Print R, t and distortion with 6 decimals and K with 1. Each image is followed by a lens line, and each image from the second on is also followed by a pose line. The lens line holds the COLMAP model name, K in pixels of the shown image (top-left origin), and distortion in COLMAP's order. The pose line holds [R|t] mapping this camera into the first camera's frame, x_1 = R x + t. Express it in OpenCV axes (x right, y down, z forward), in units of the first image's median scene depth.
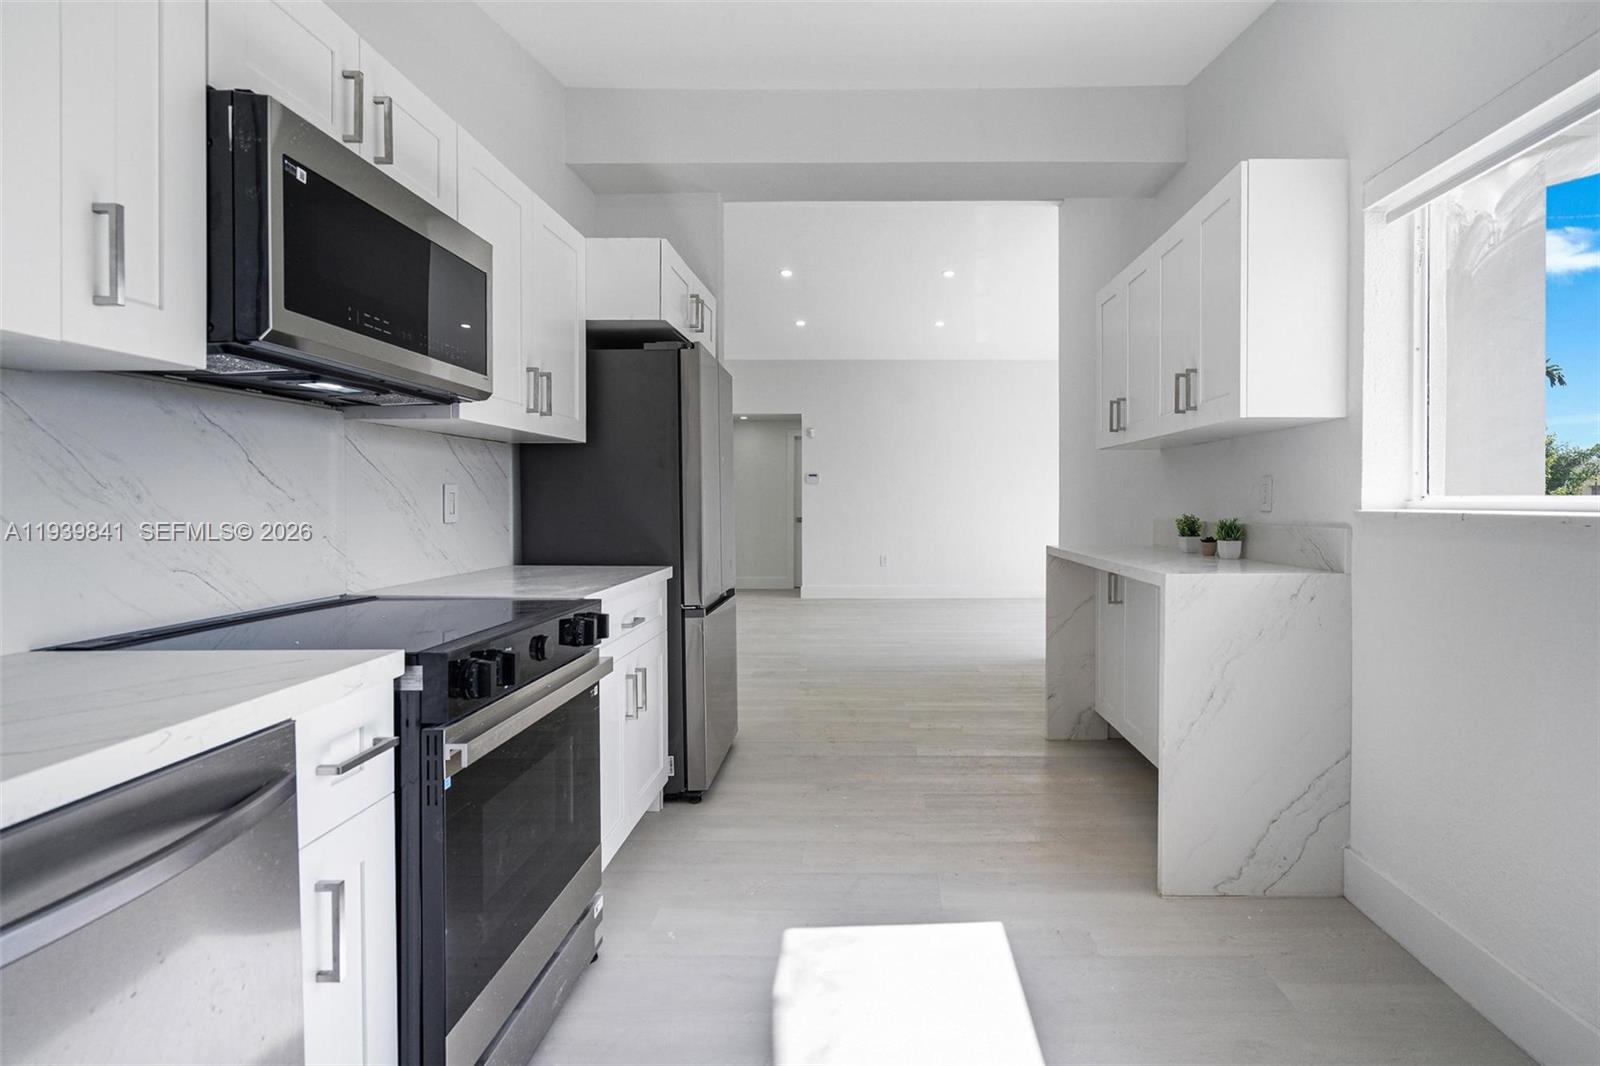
lens RADIAL K [[790.0, 0, 797.6], [0, 790.0, 518.0], [0, 0, 1]] dist [-0.003788, -0.000928]
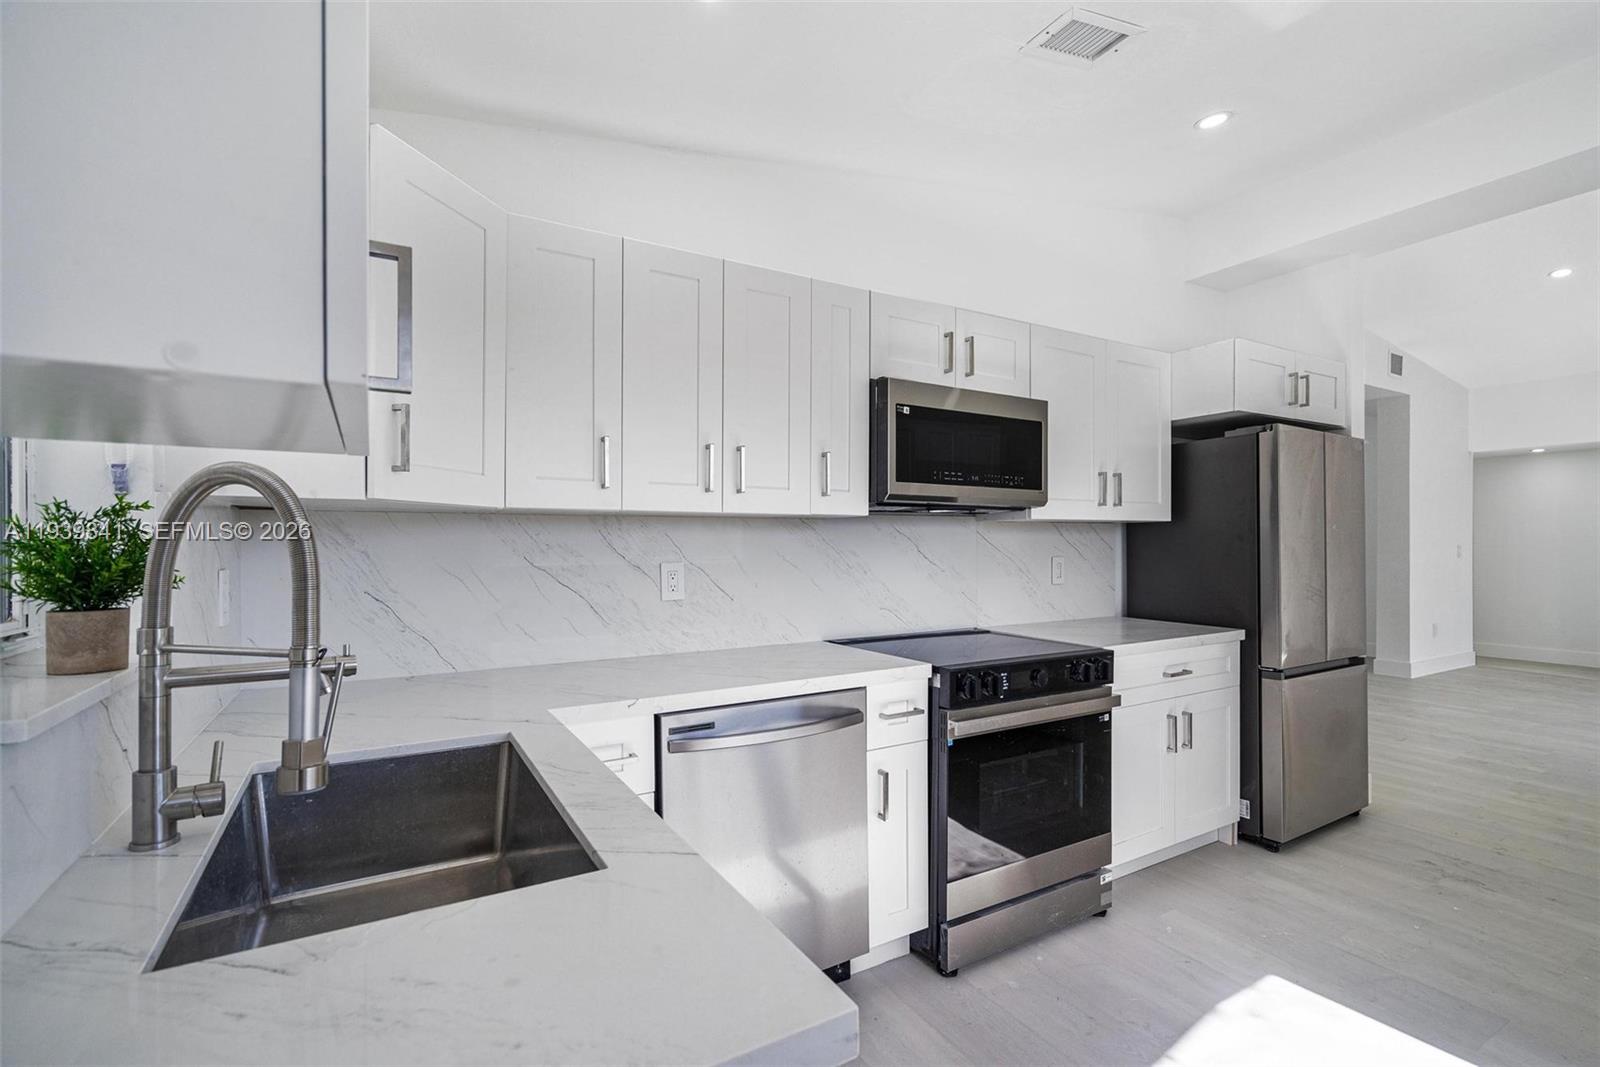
lens RADIAL K [[737.7, 0, 802.2], [0, 737.7, 540.4], [0, 0, 1]] dist [-0.001407, 0.000214]
pose [[0.492533, -0.001068, -0.870293, 0.609420], [-0.003970, 0.999986, -0.003474, -0.081549], [0.870284, 0.005166, 0.492522, -0.080169]]
